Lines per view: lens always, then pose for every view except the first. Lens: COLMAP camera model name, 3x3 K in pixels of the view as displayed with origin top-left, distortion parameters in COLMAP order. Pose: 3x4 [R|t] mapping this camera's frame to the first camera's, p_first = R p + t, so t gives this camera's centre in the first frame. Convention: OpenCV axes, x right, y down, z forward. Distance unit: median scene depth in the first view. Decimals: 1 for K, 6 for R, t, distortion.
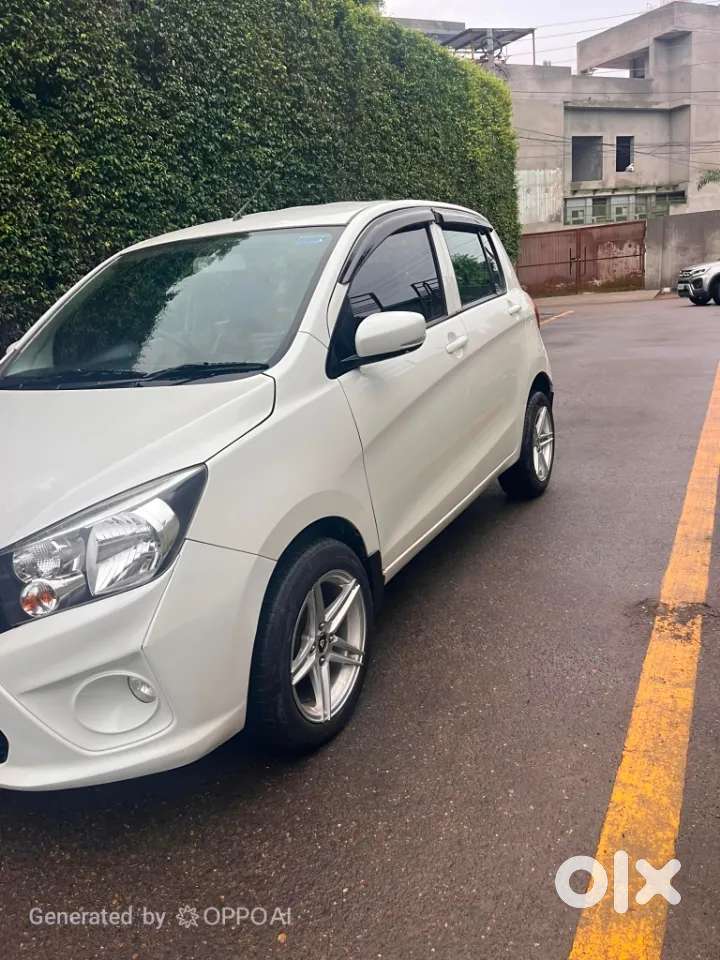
lens RADIAL K [[701.5, 0, 357.8], [0, 701.5, 505.9], [0, 0, 1]] dist [0.049101, -0.071176]
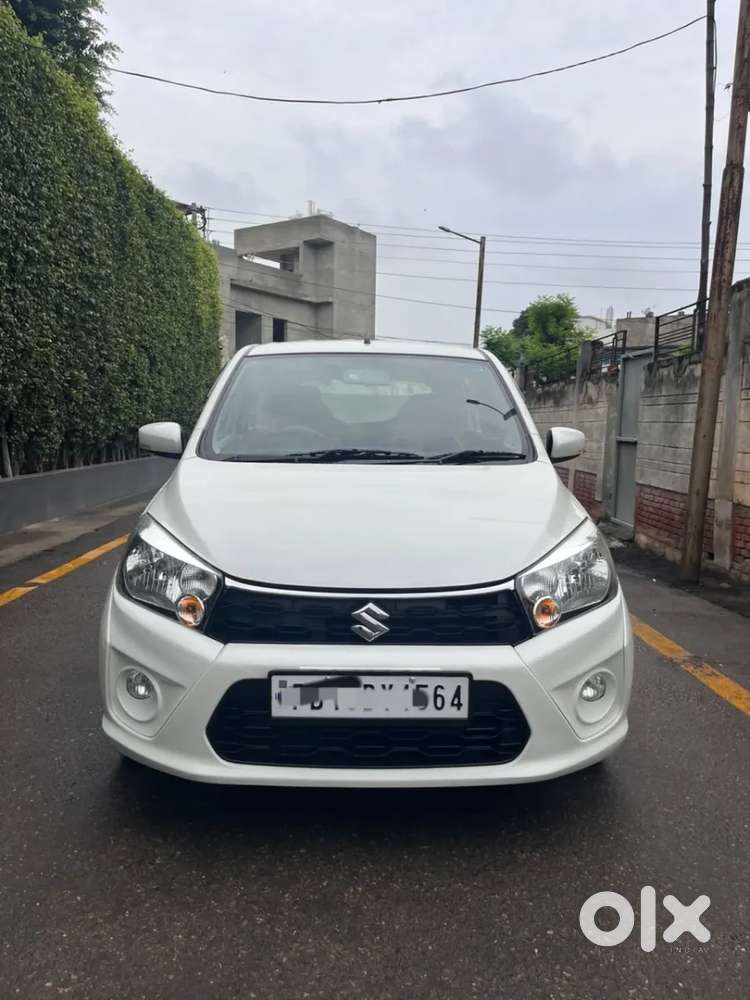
lens RADIAL K [[734.5, 0, 375.7], [0, 734.5, 518.0], [0, 0, 1]] dist [0.078015, -0.107675]
pose [[0.874148, 0.043064, 0.483746, -0.259332], [0.054588, 0.981036, -0.185978, 0.036882], [-0.482581, 0.188979, 0.855220, 0.002675]]
